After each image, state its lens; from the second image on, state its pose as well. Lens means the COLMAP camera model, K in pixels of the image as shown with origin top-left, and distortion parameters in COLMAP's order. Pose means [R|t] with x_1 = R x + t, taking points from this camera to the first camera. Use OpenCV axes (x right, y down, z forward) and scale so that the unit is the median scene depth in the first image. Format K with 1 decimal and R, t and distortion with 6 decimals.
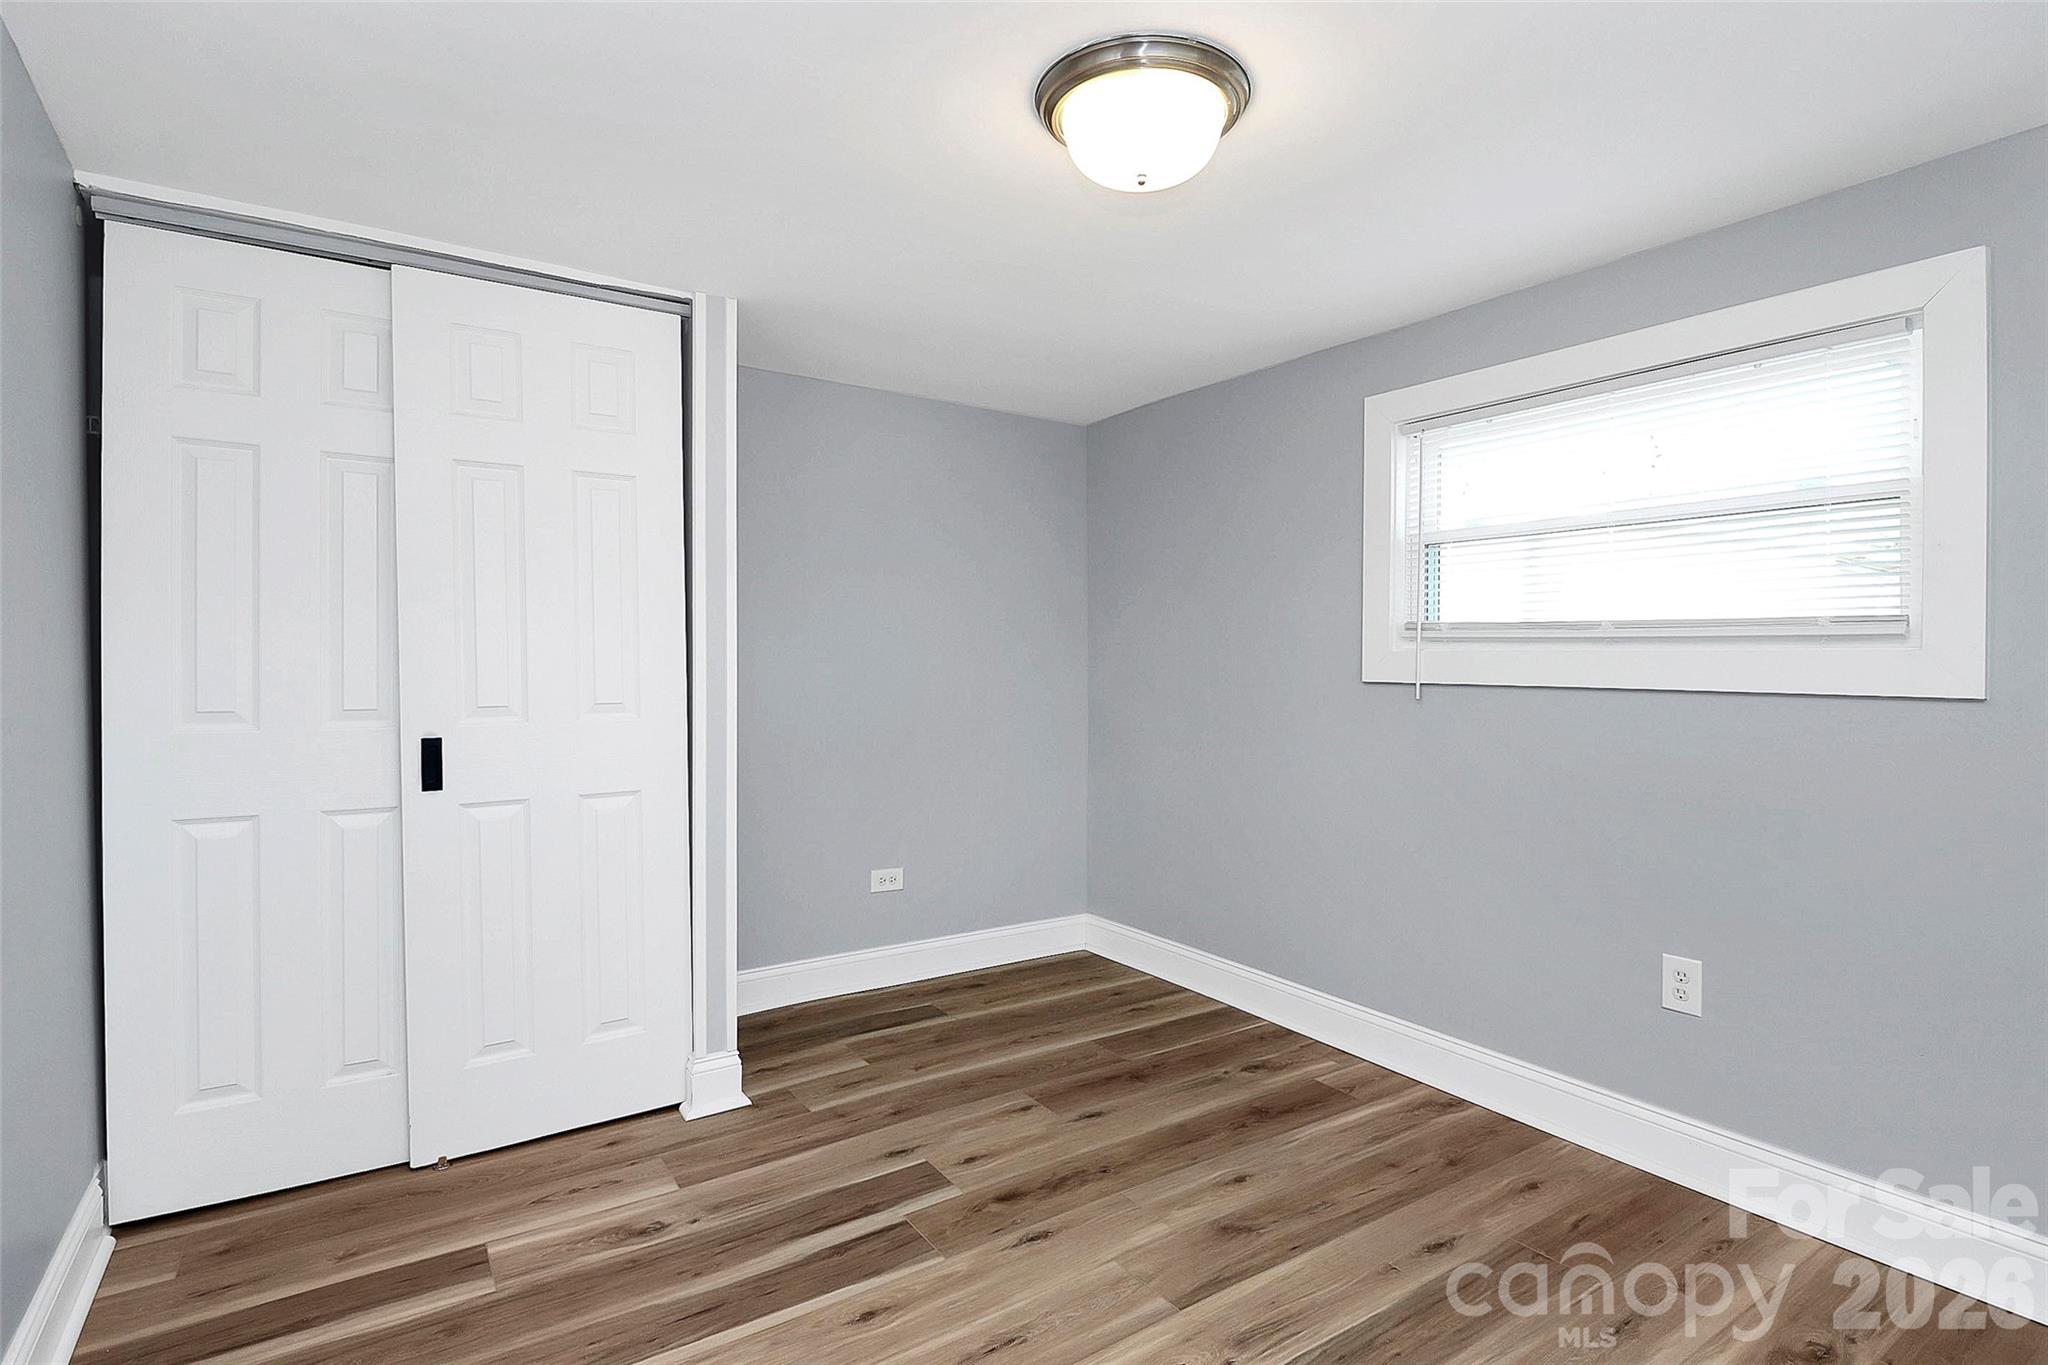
lens RADIAL K [[1011.2, 0, 1009.4], [0, 1011.2, 676.0], [0, 0, 1]] dist [-0.000124, -0.012550]
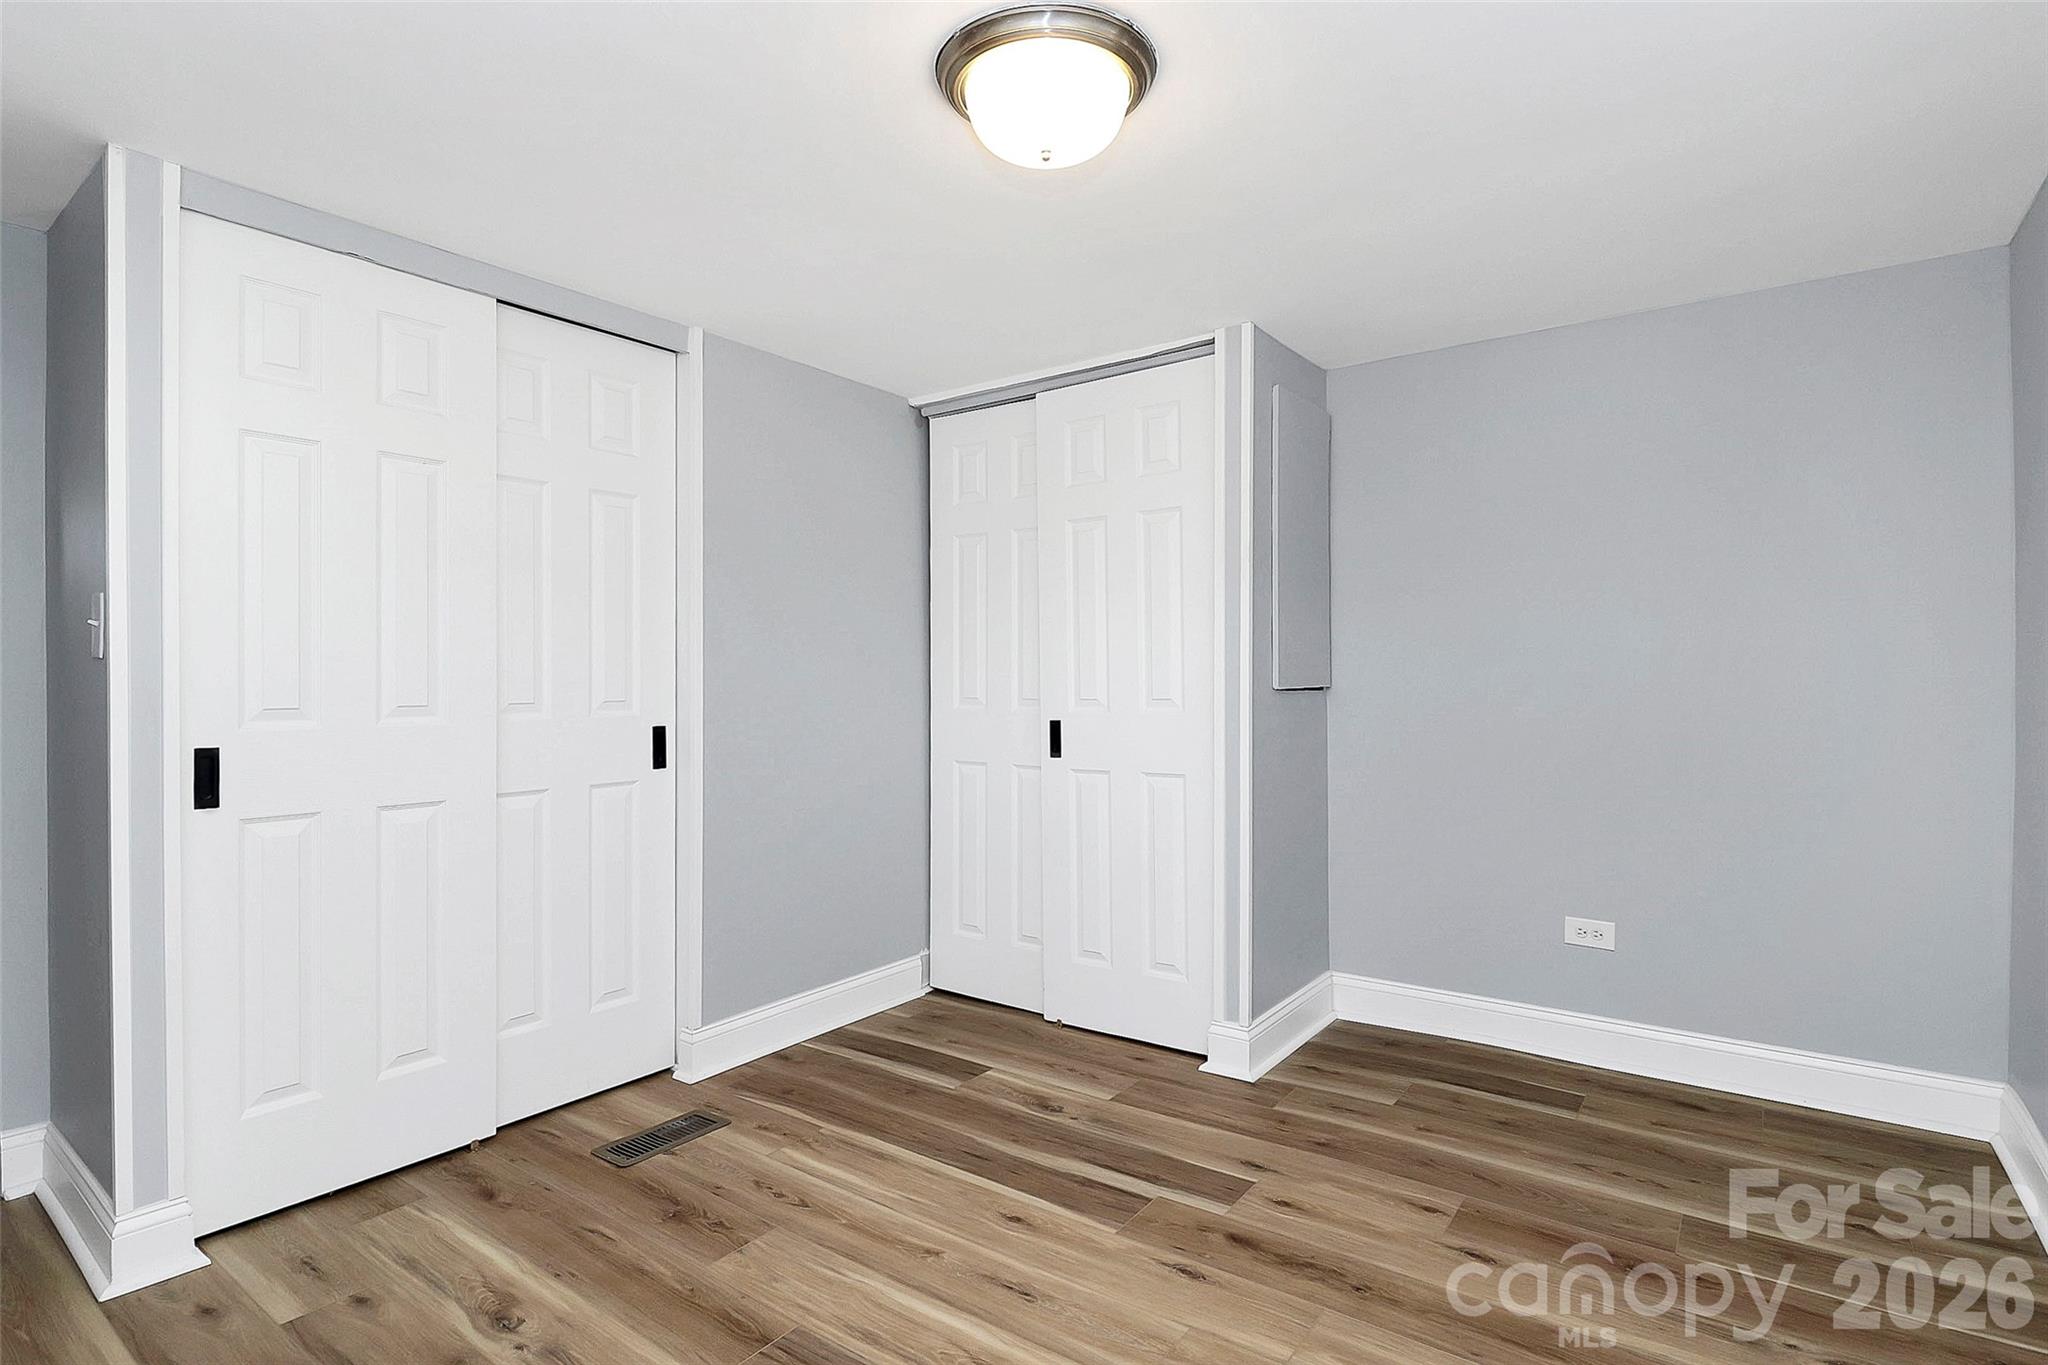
lens RADIAL K [[1011.2, 0, 1009.4], [0, 1011.2, 676.0], [0, 0, 1]] dist [-0.000124, -0.012550]
pose [[0.350371, 0.000423, -0.936611, 0.721666], [-0.008028, 0.999965, -0.002552, 0.004055], [0.936577, 0.008413, 0.350362, 0.434486]]
